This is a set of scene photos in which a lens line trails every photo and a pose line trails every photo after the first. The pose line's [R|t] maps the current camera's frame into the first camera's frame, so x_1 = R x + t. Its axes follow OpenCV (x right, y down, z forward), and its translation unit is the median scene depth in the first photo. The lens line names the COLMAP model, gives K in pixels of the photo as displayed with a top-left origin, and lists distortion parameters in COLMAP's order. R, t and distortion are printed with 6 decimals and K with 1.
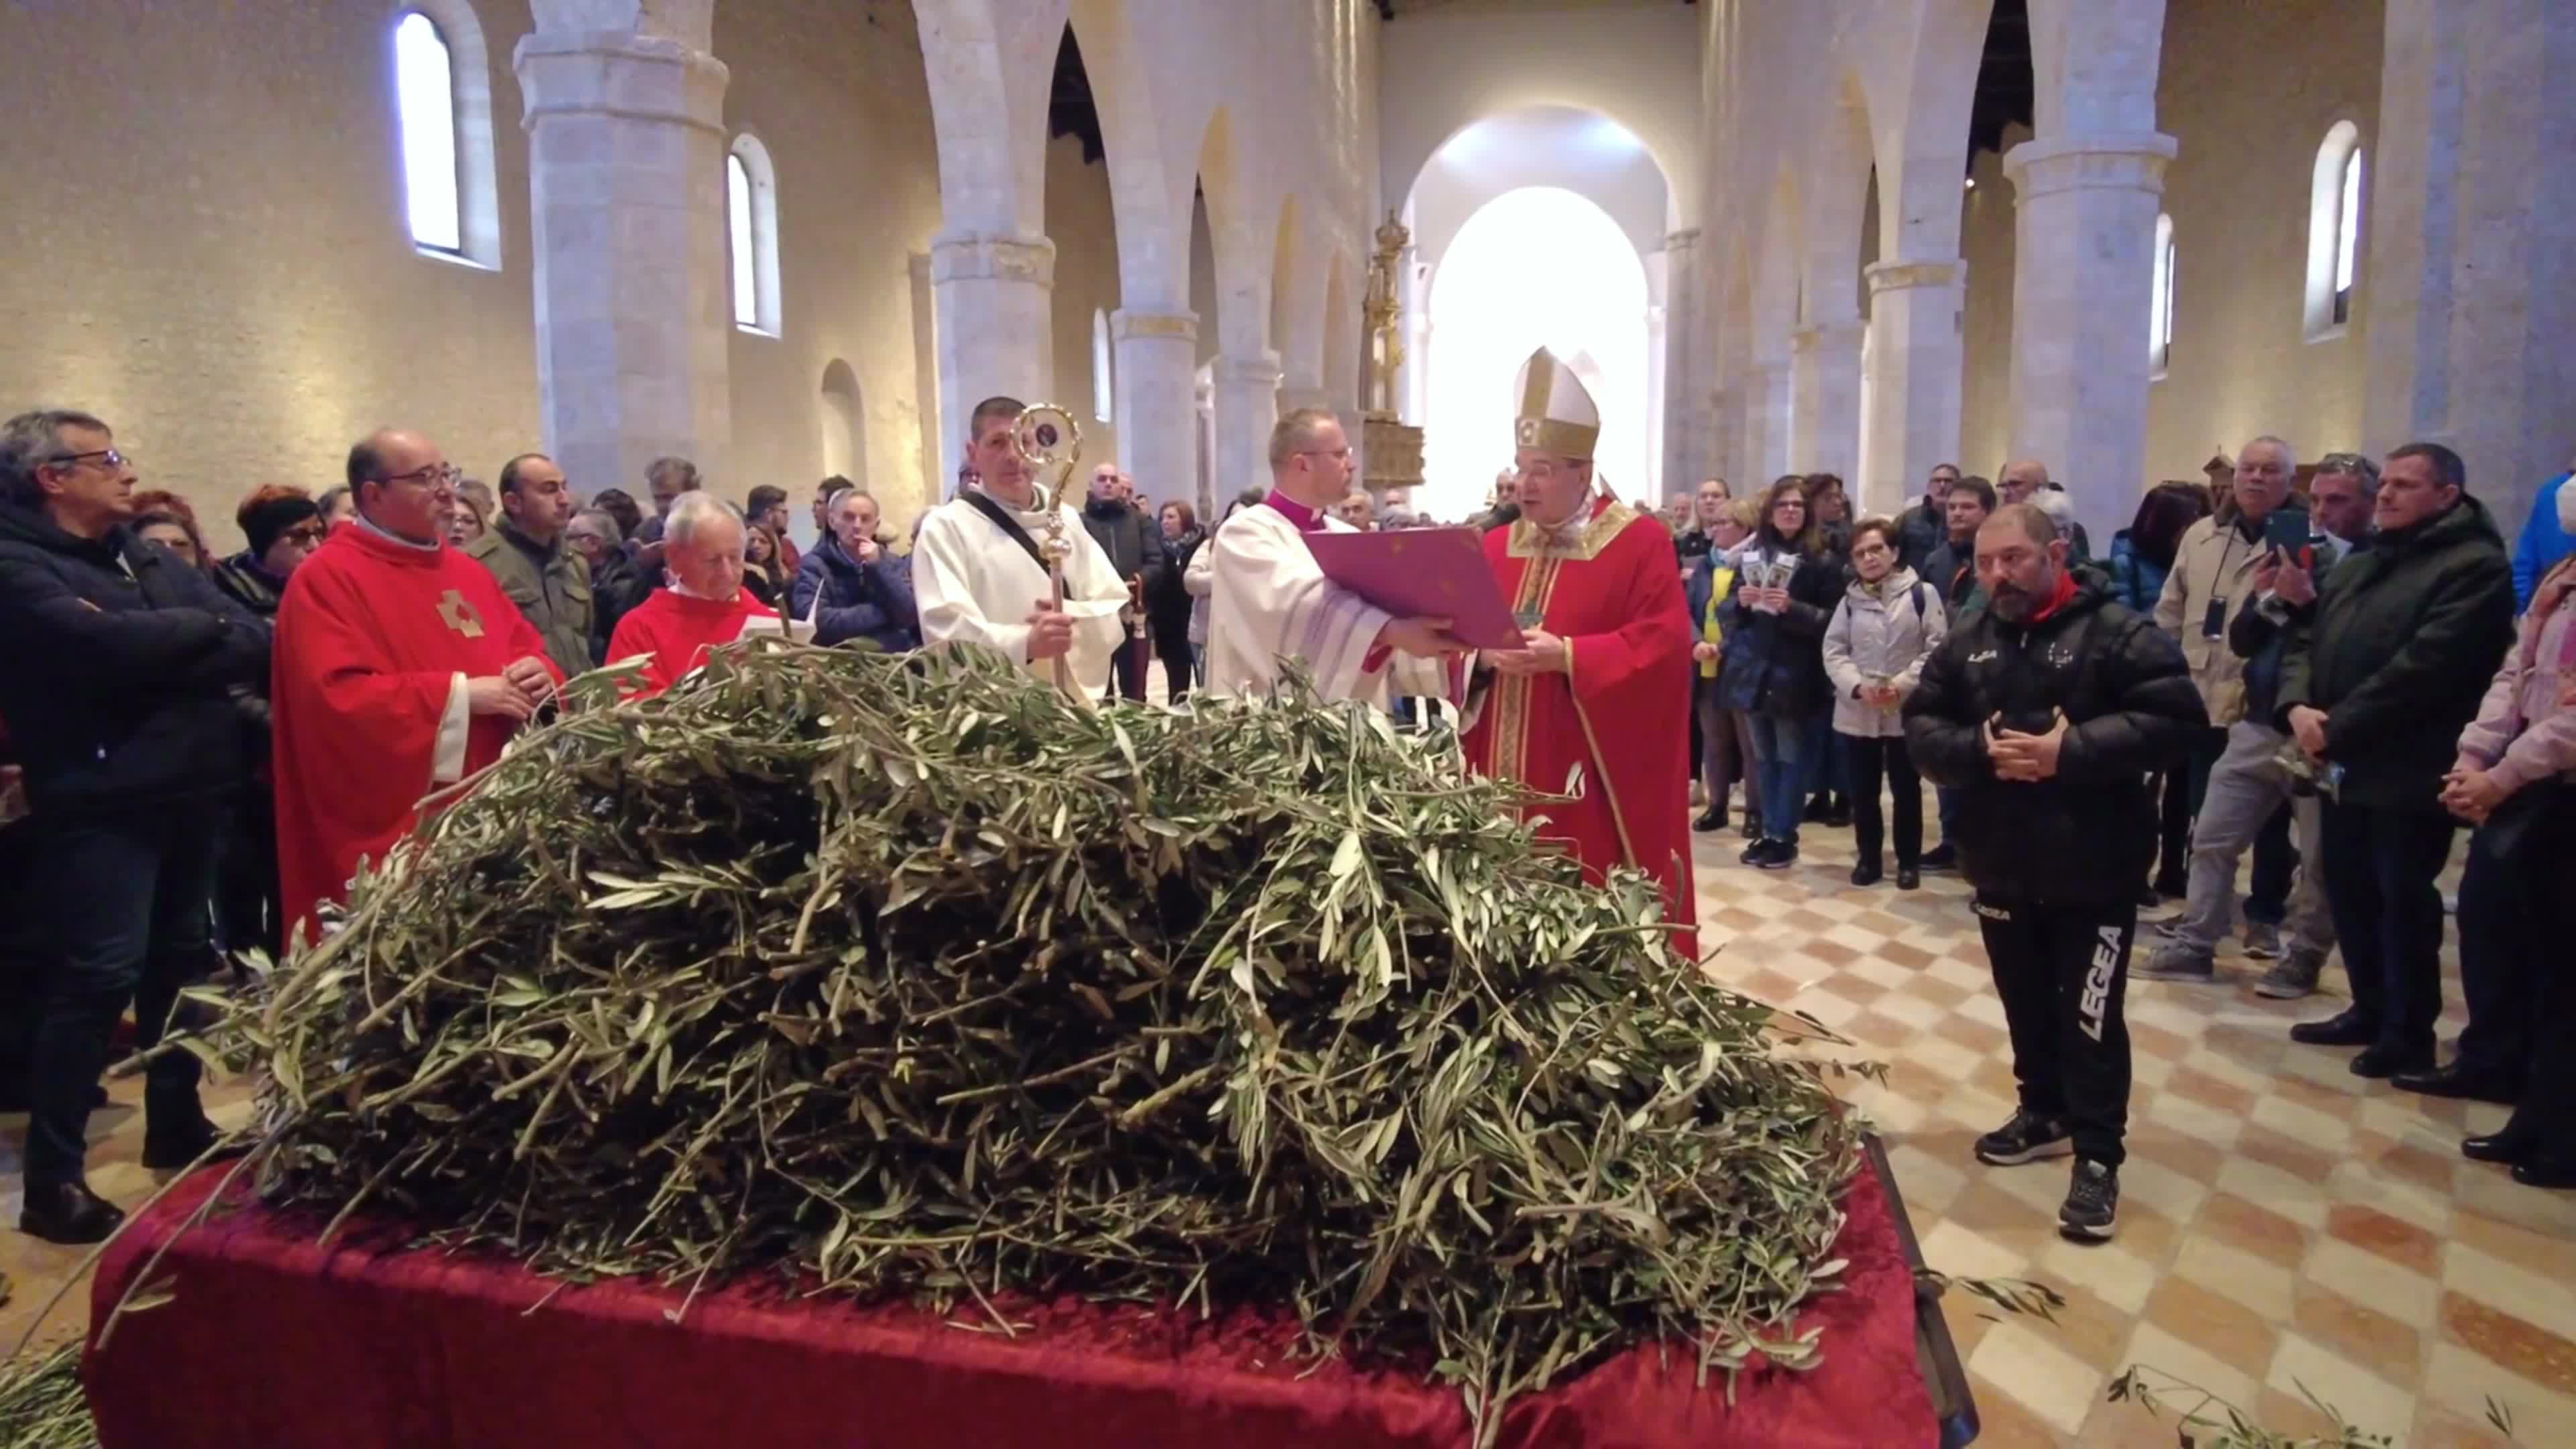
lens RADIAL K [[1631.9, 0, 1308.7], [0, 1631.9, 721.0], [0, 0, 1]] dist [-0.019131, -0.000888]
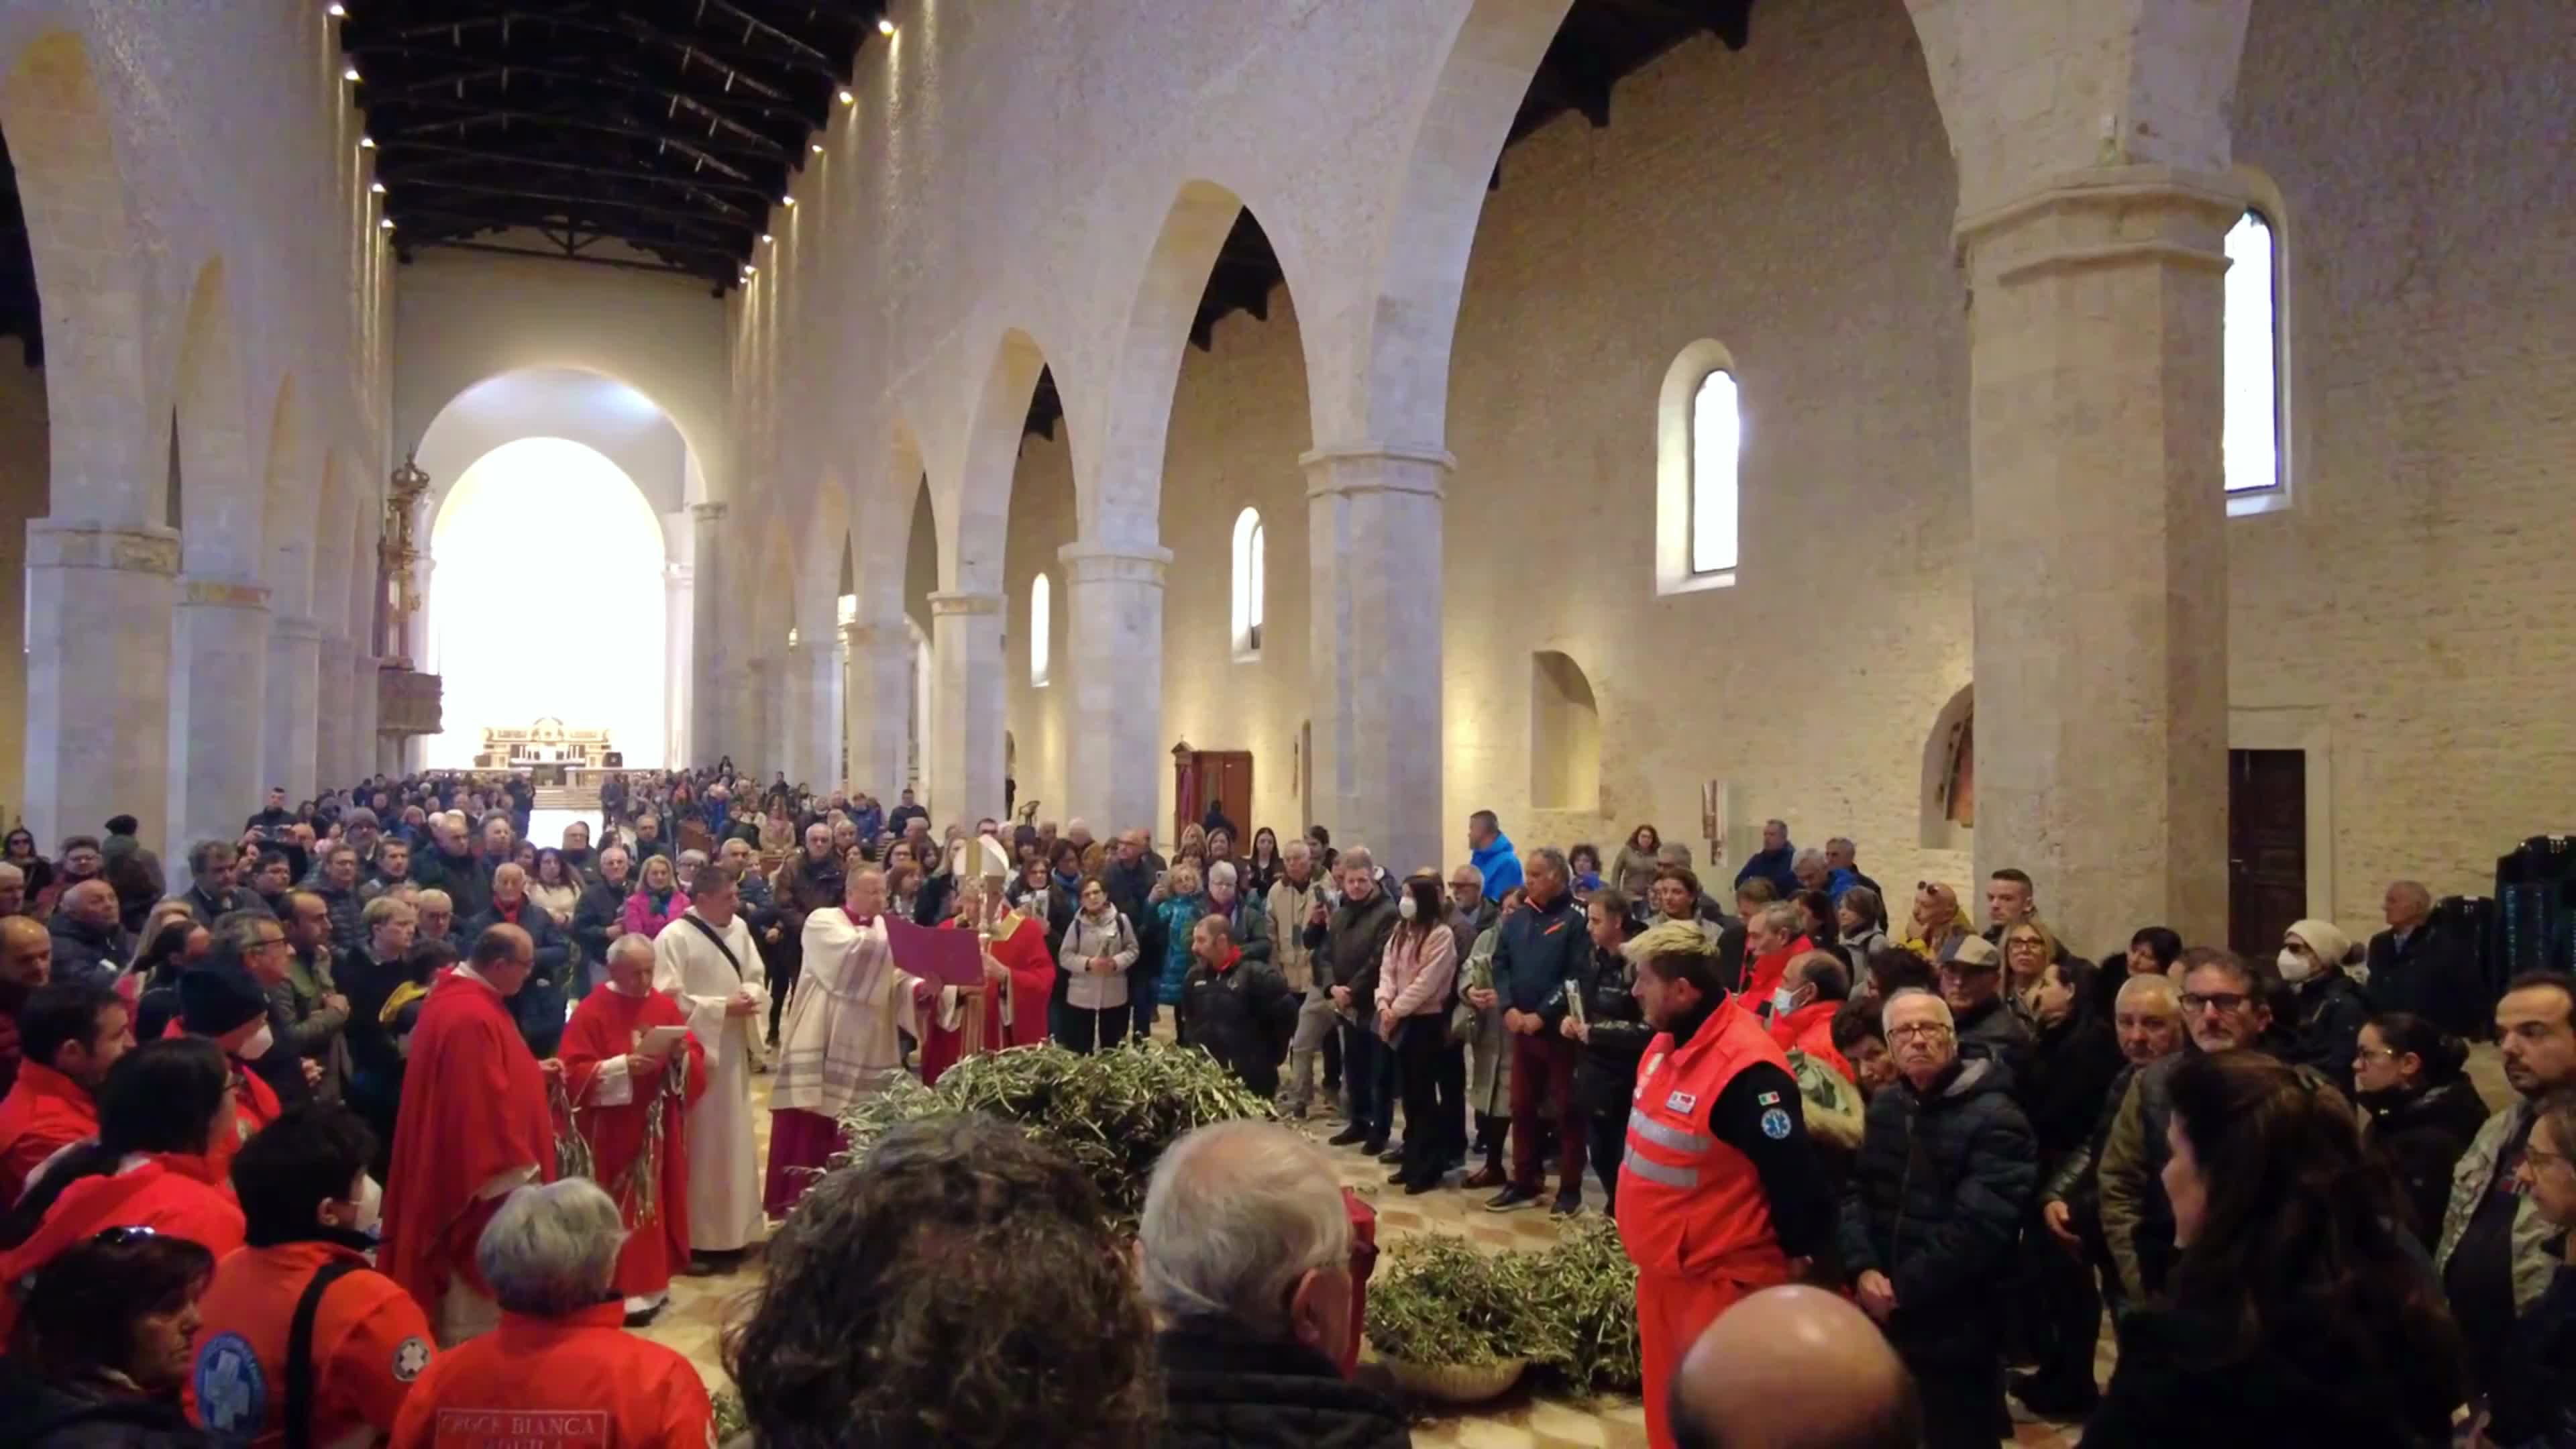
lens RADIAL K [[1658.6, 0, 1306.9], [0, 1658.6, 722.3], [0, 0, 1]] dist [-0.025893, -0.001445]
pose [[0.817754, 0.022384, 0.575132, -0.465743], [0.054683, 0.991702, -0.116348, -0.069566], [-0.572964, 0.126595, 0.809745, -0.541738]]
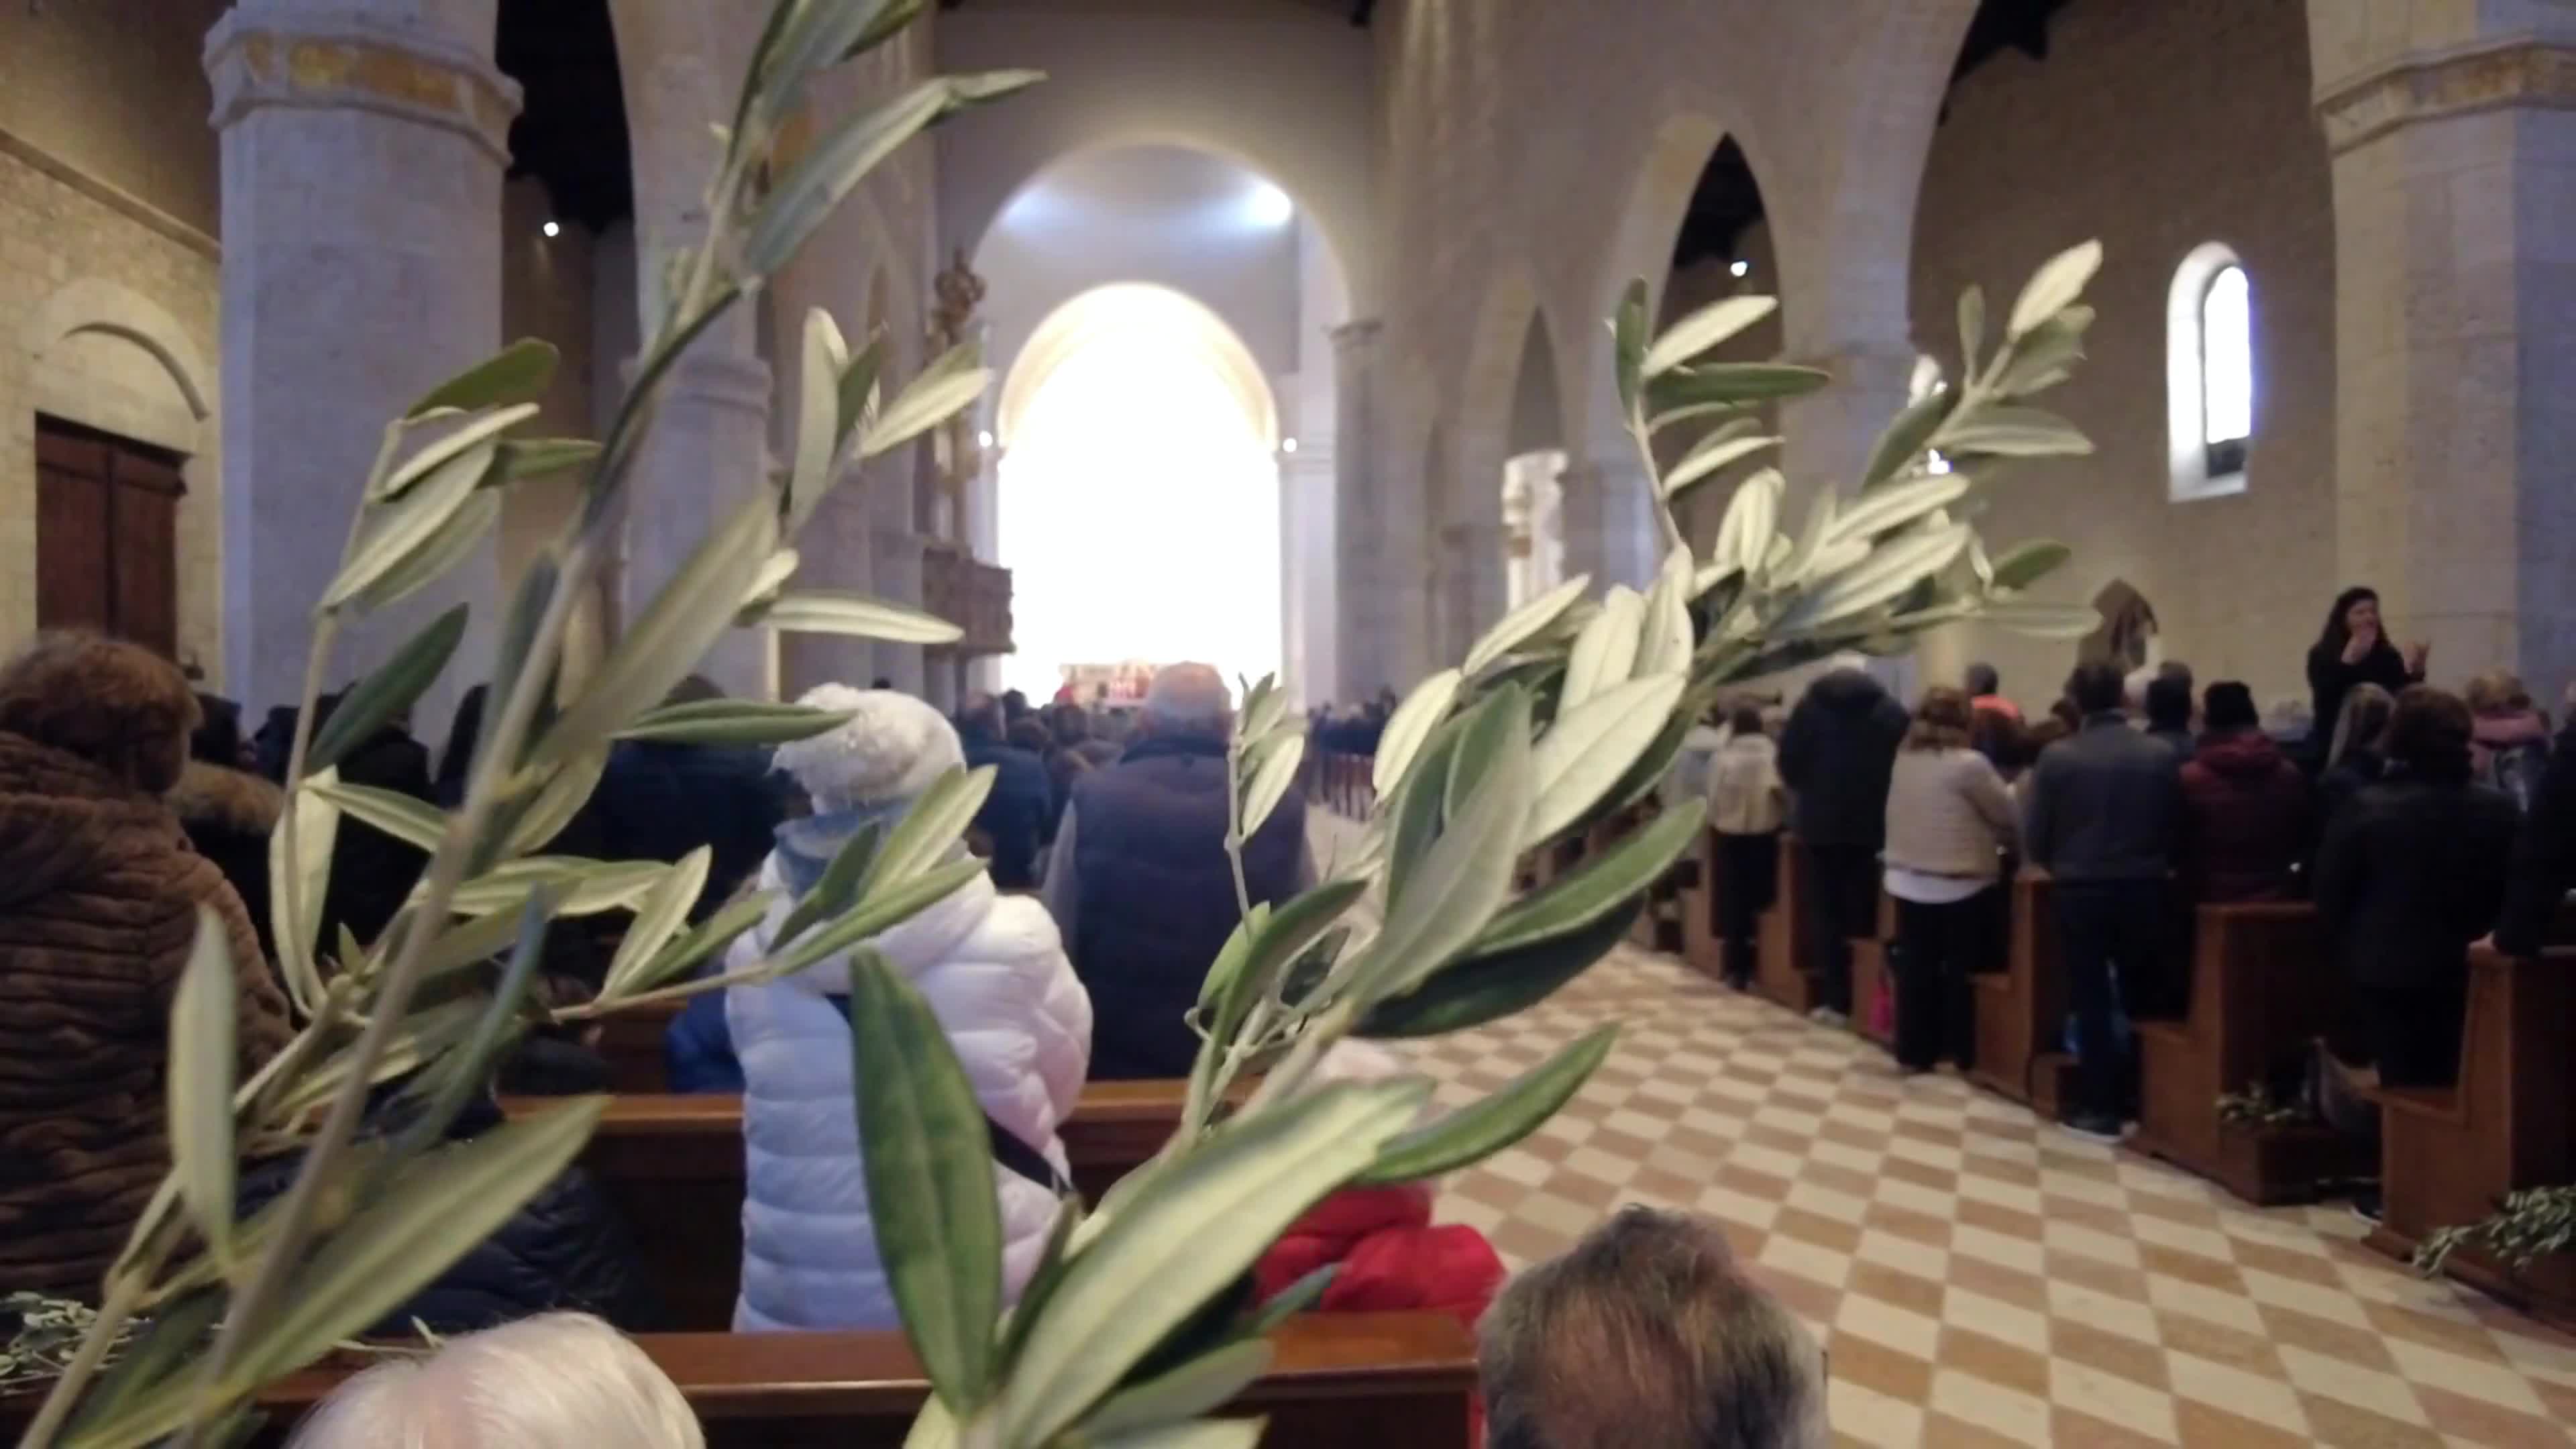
lens RADIAL K [[1513.0, 0, 1330.4], [0, 1513.0, 772.4], [0, 0, 1]] dist [-0.008023, -0.001399]
pose [[0.947261, -0.011480, 0.320256, -0.039966], [0.037124, 0.996561, -0.074082, -0.294898], [-0.318304, 0.082064, 0.944430, 2.431825]]
